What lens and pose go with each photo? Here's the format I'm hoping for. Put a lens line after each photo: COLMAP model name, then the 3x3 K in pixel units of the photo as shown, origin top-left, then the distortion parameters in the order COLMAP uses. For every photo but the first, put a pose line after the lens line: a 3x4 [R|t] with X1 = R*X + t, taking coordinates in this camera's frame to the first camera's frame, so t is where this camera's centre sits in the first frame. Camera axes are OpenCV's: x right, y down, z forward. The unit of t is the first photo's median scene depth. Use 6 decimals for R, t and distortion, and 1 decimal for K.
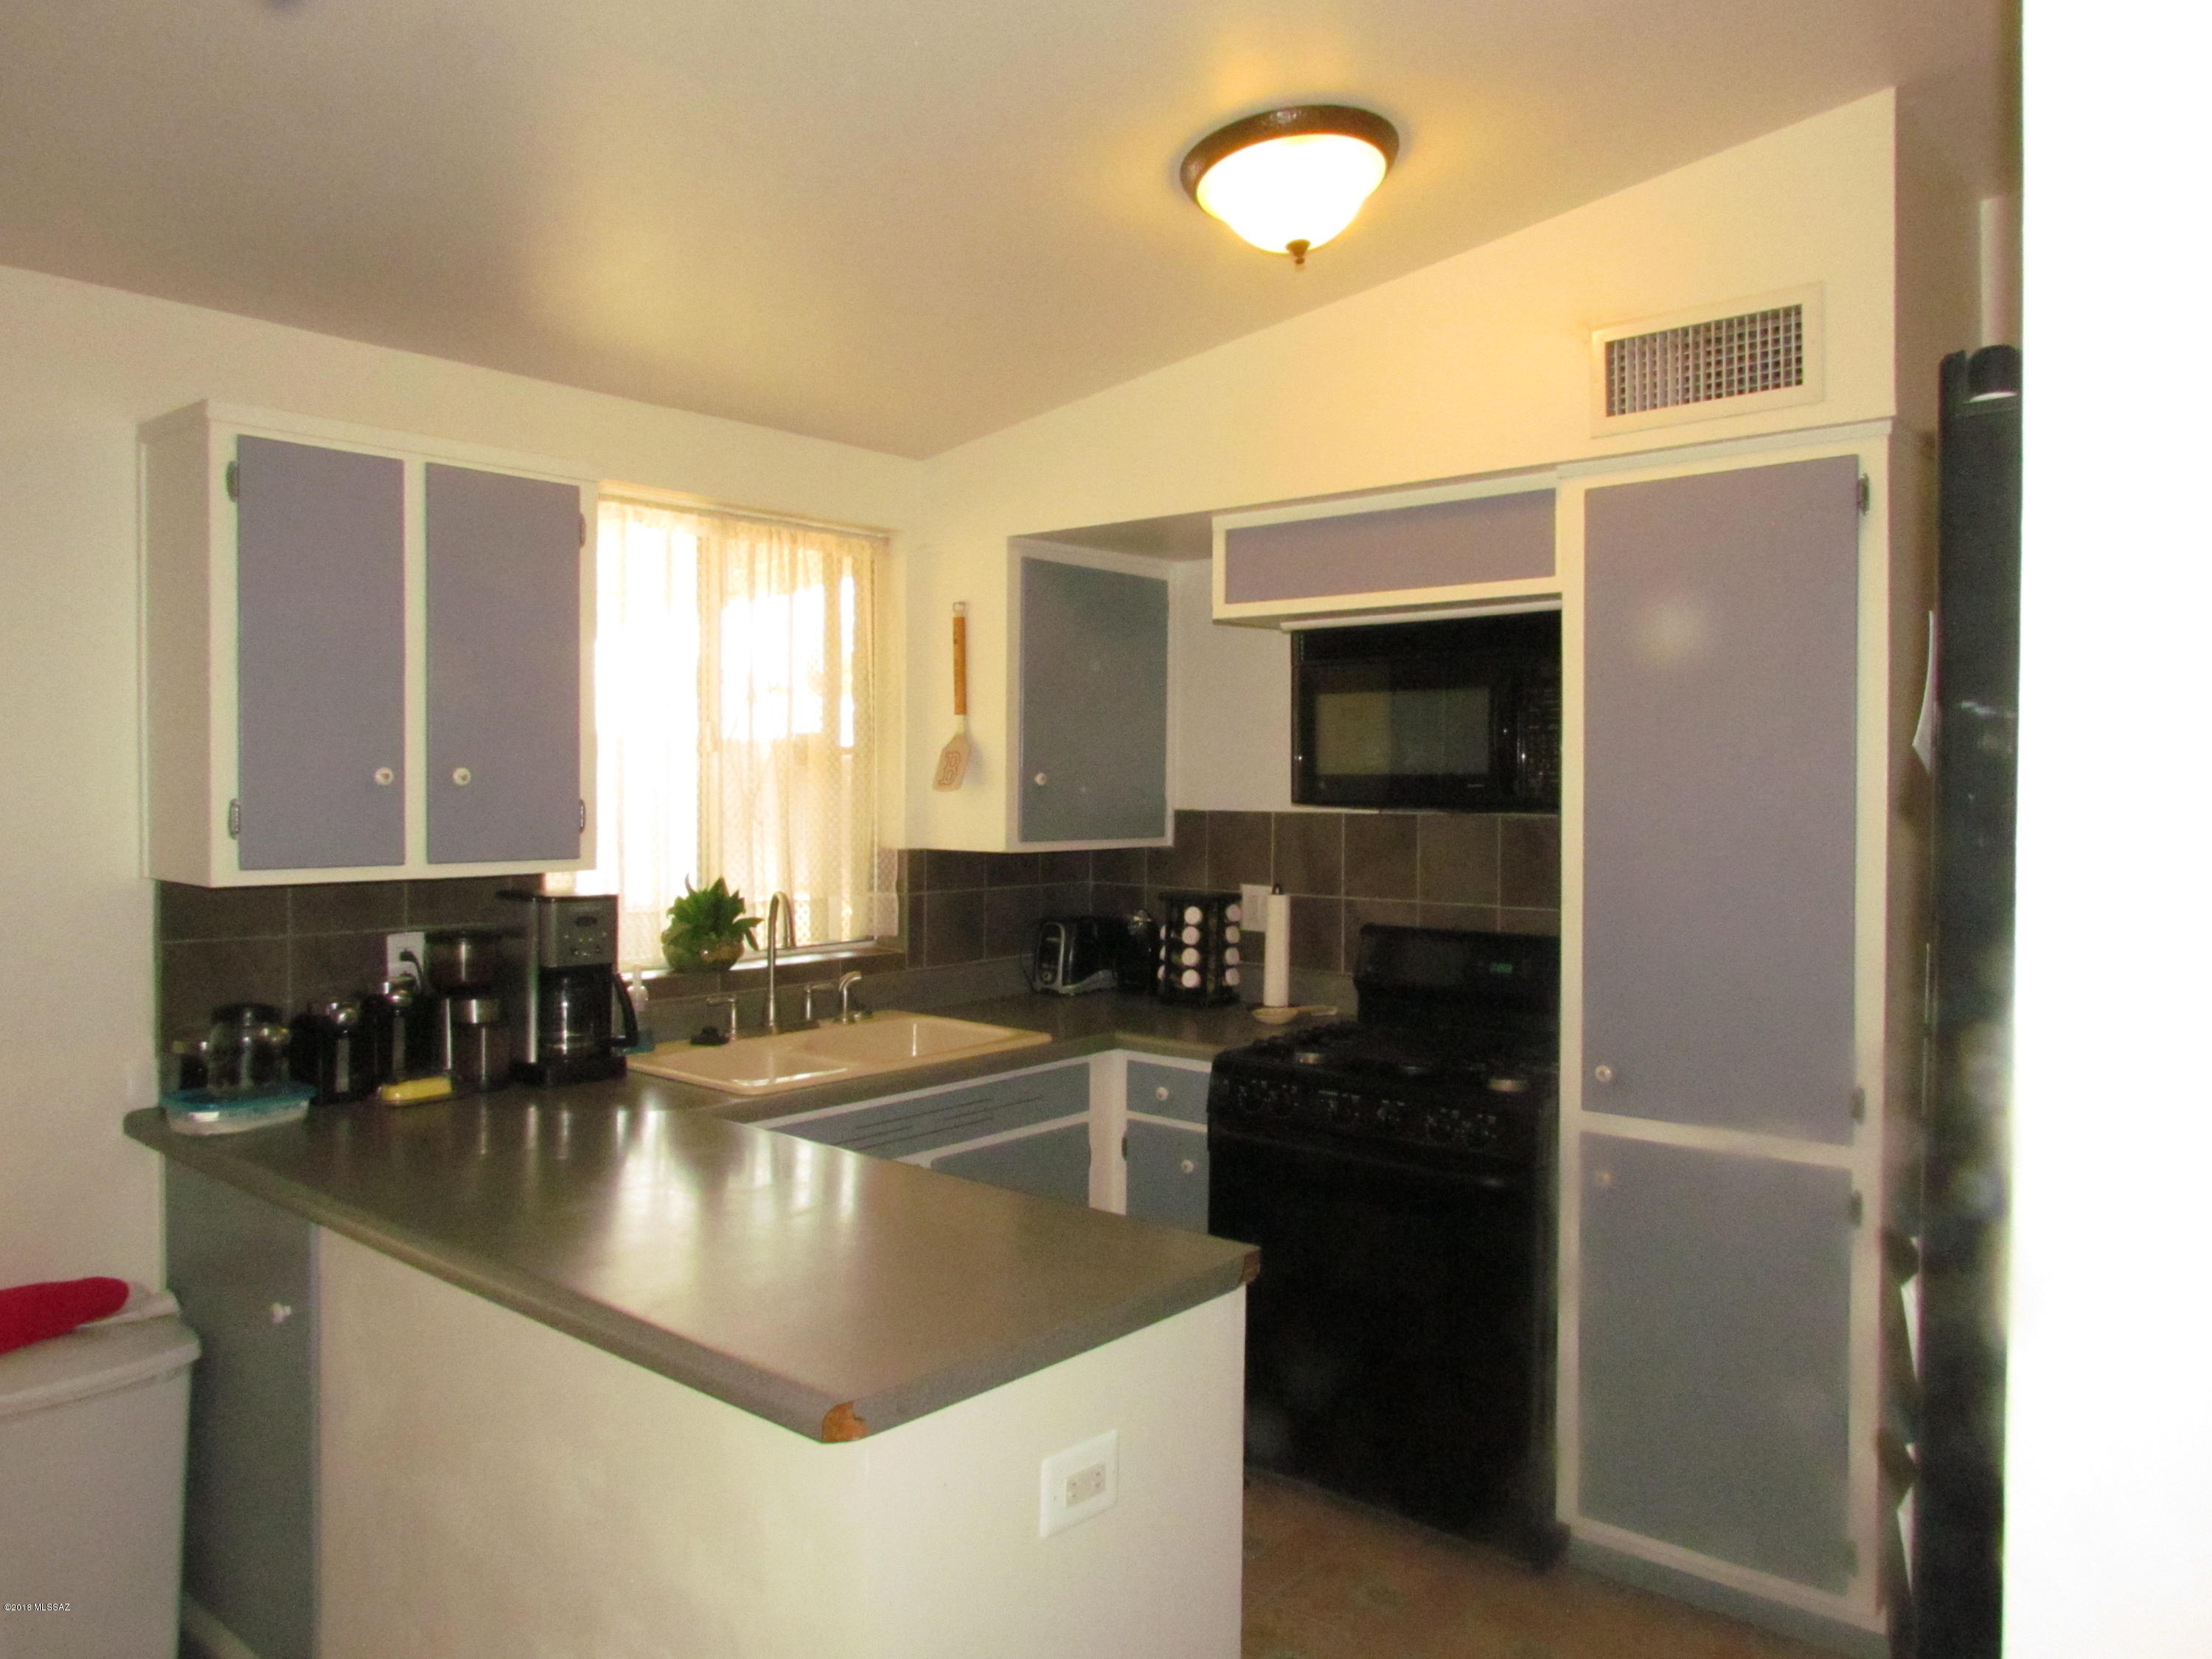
lens RADIAL K [[1589.1, 0, 1116.8], [0, 1589.1, 823.4], [0, 0, 1]] dist [-0.000166, -0.003597]
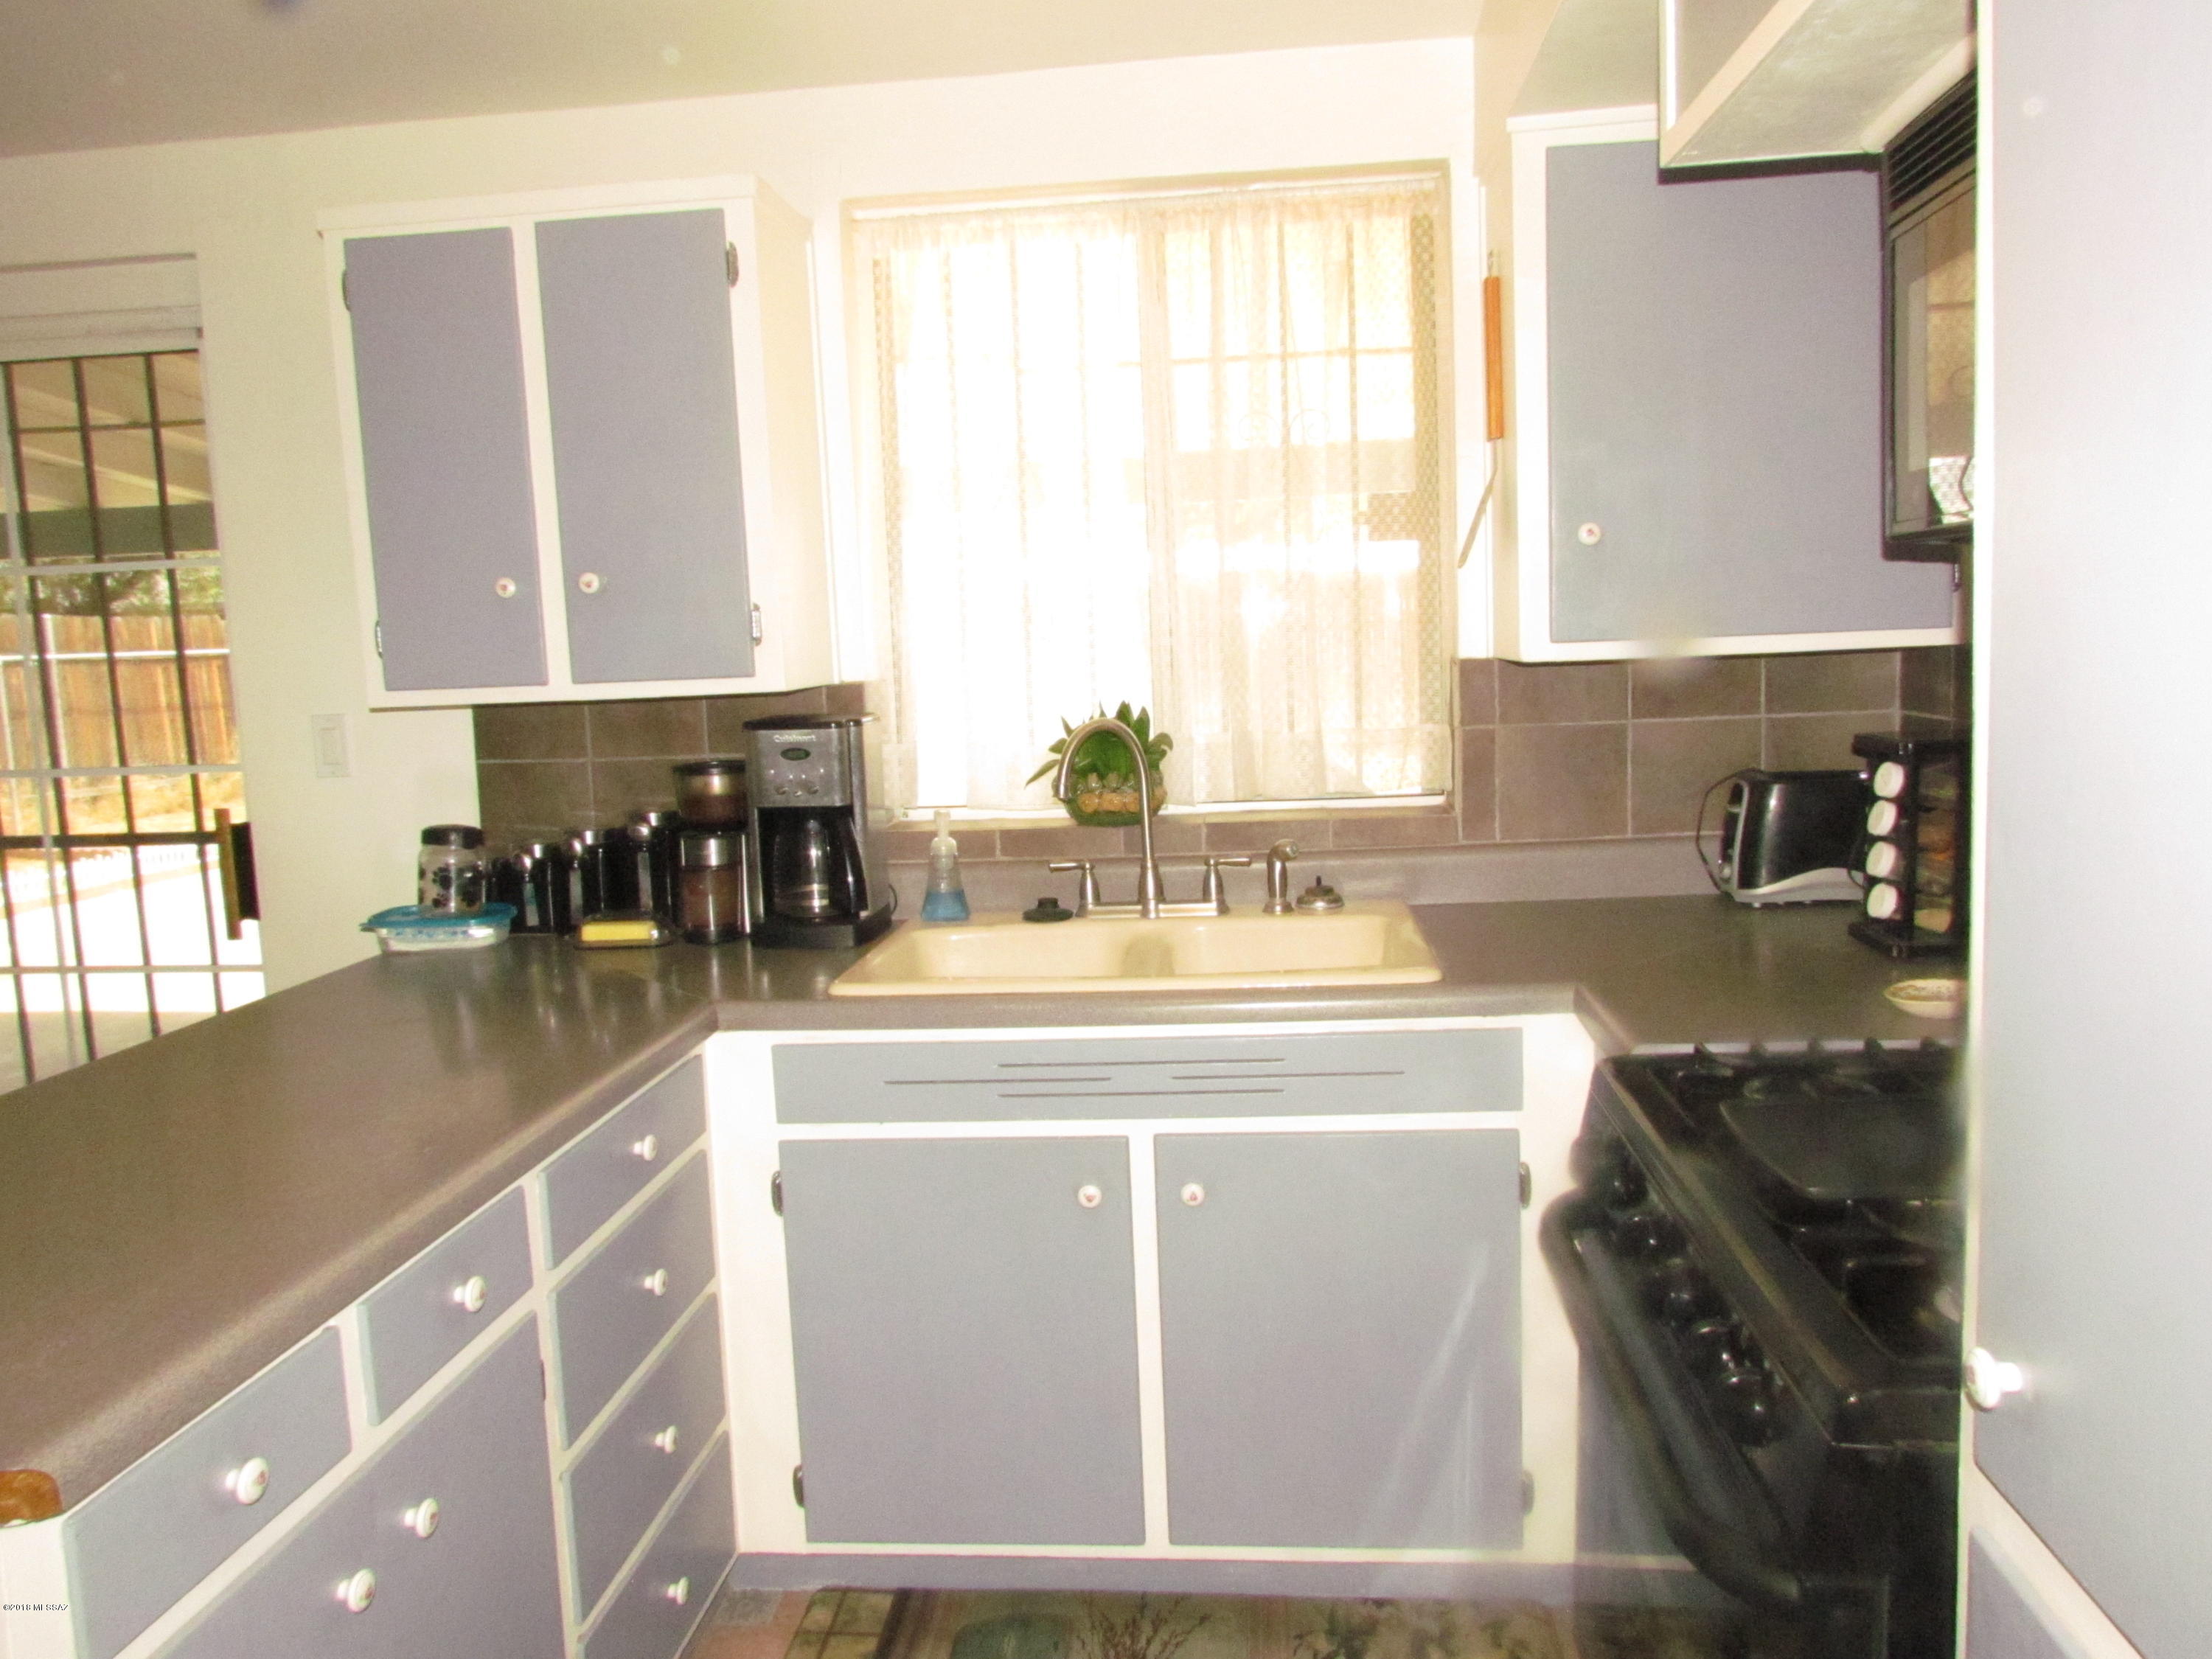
lens RADIAL K [[1589.1, 0, 1105.1], [0, 1589.1, 822.1], [0, 0, 1]] dist [-0.000166, -0.003597]
pose [[0.564620, 0.066852, -0.822639, 0.385142], [0.024102, 0.994954, 0.097398, 0.018368], [0.824999, -0.074820, 0.560160, 0.596179]]
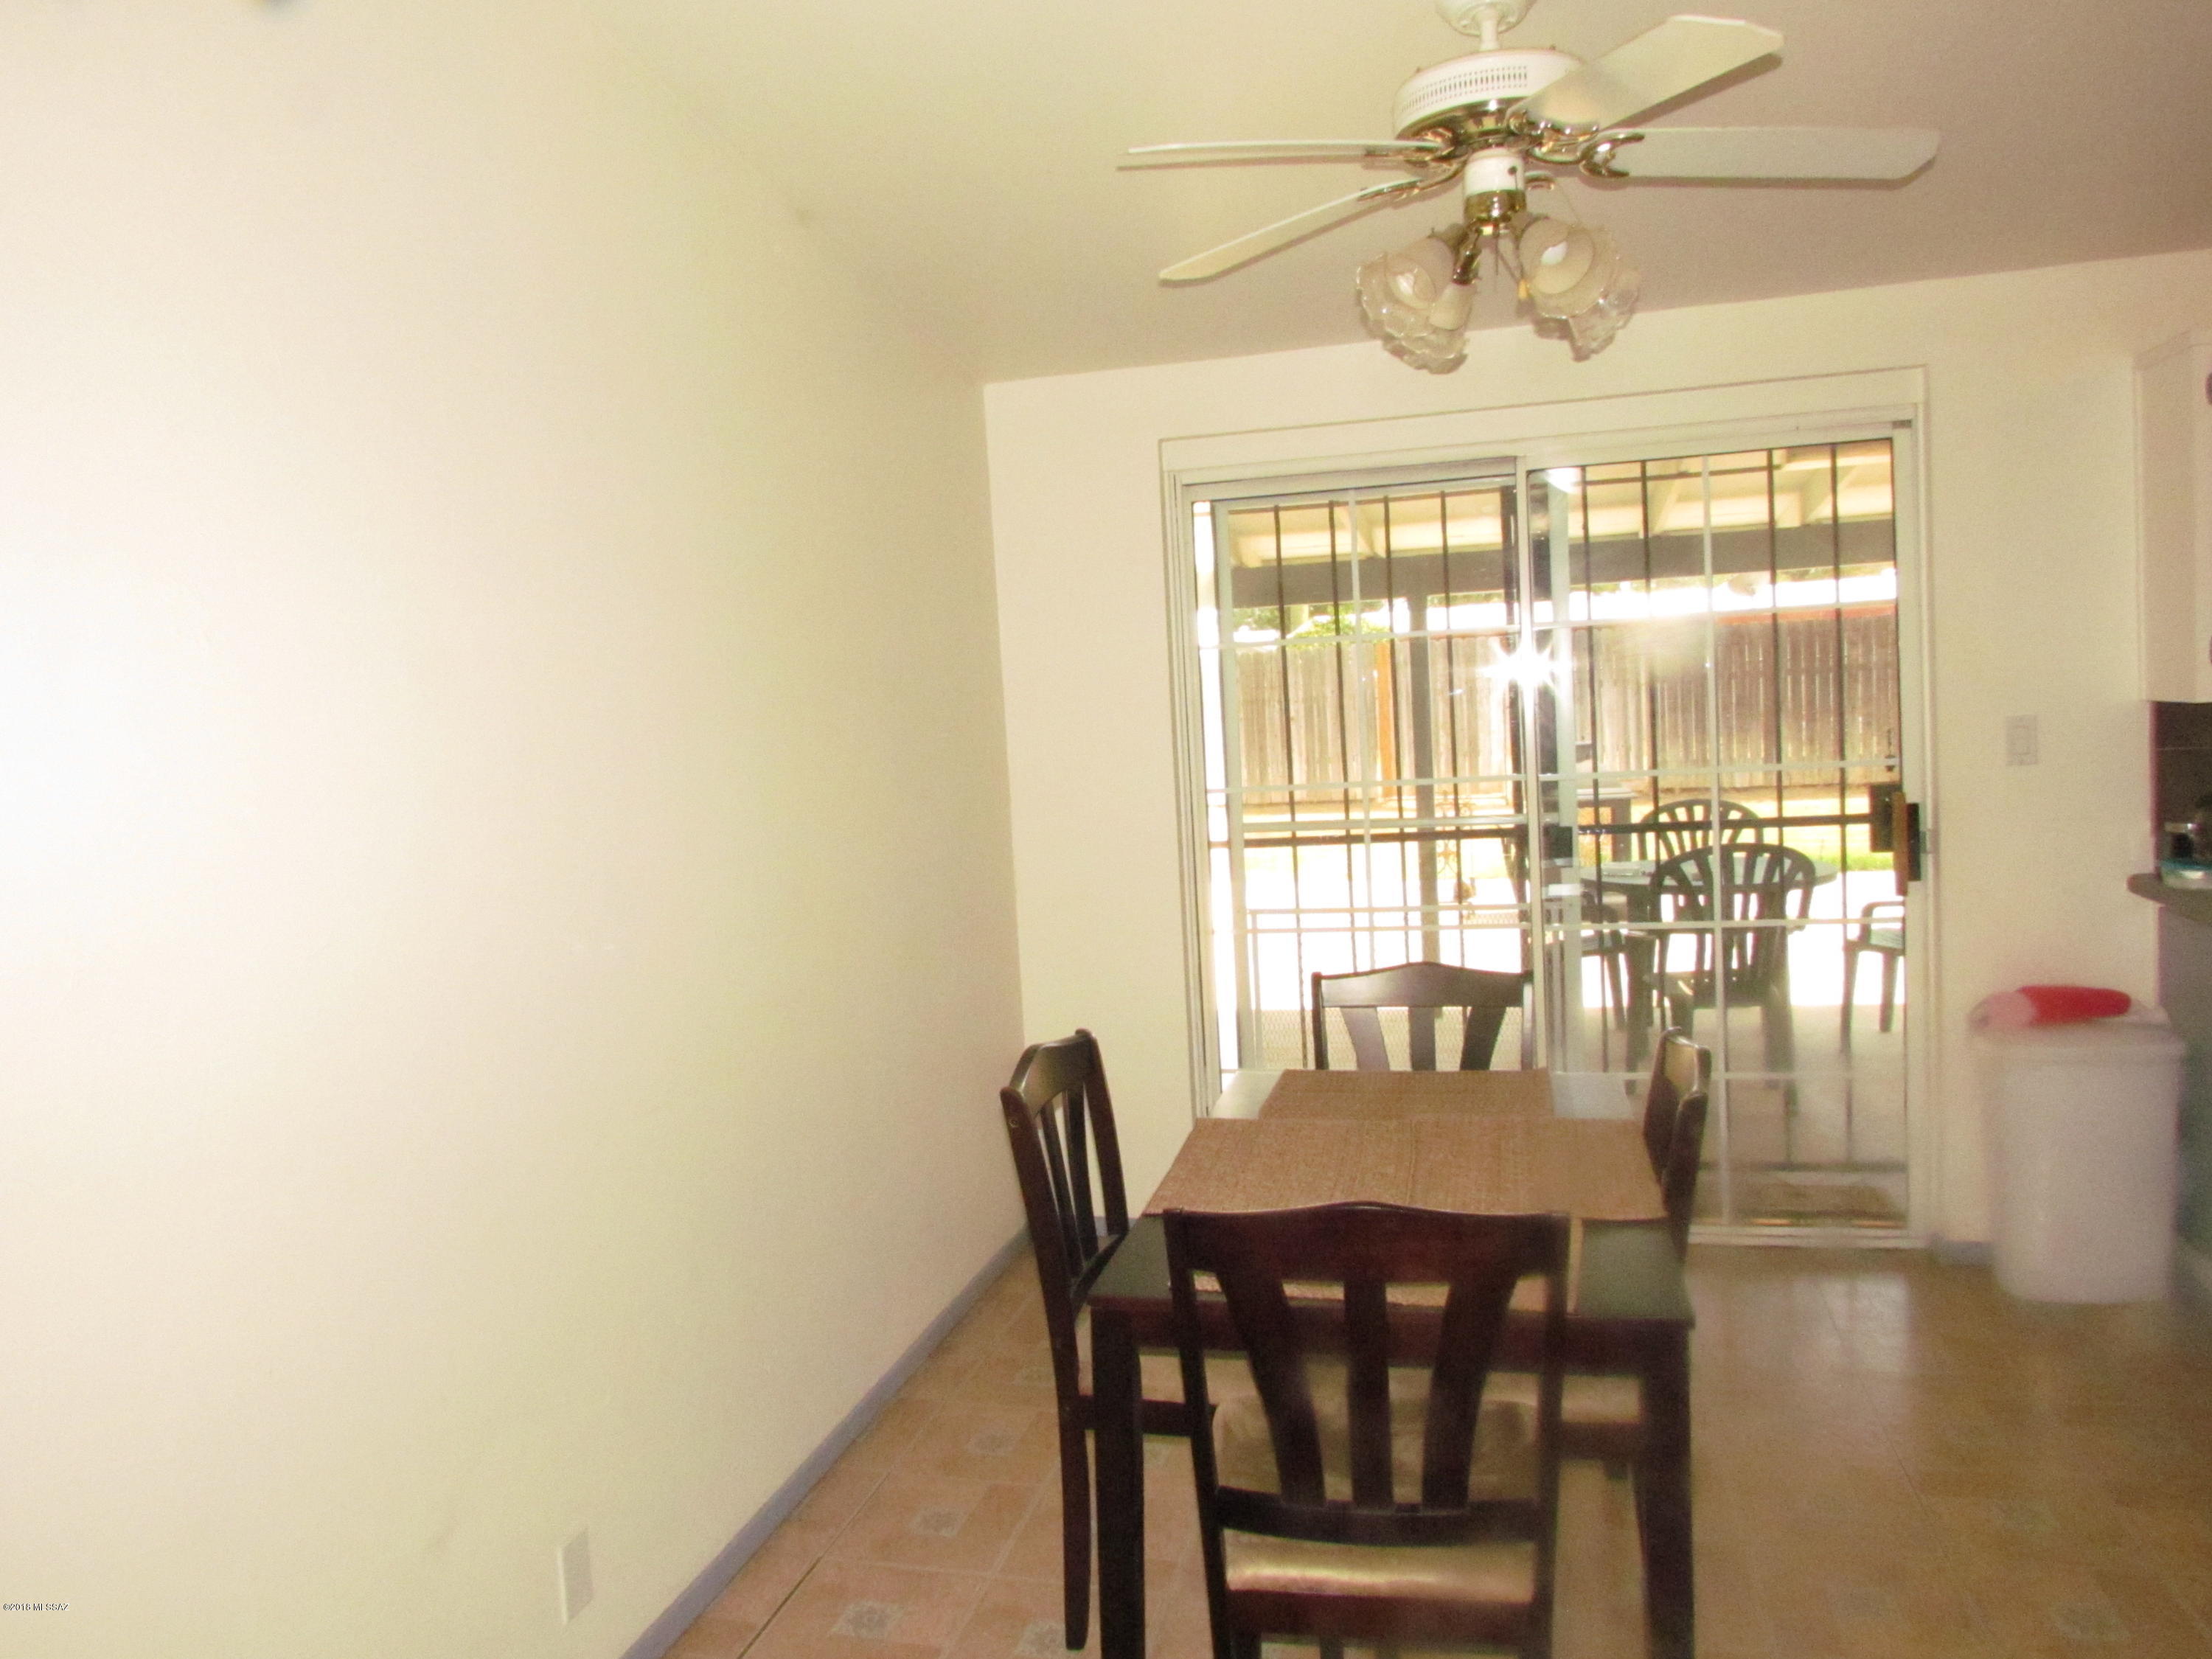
lens RADIAL K [[1589.1, 0, 1123.6], [0, 1589.1, 818.4], [0, 0, 1]] dist [-0.000166, -0.003597]
pose [[0.450953, 0.043976, -0.891464, 0.137062], [0.038770, 0.996878, 0.068788, 0.006805], [0.891705, -0.065582, 0.447840, -0.259597]]
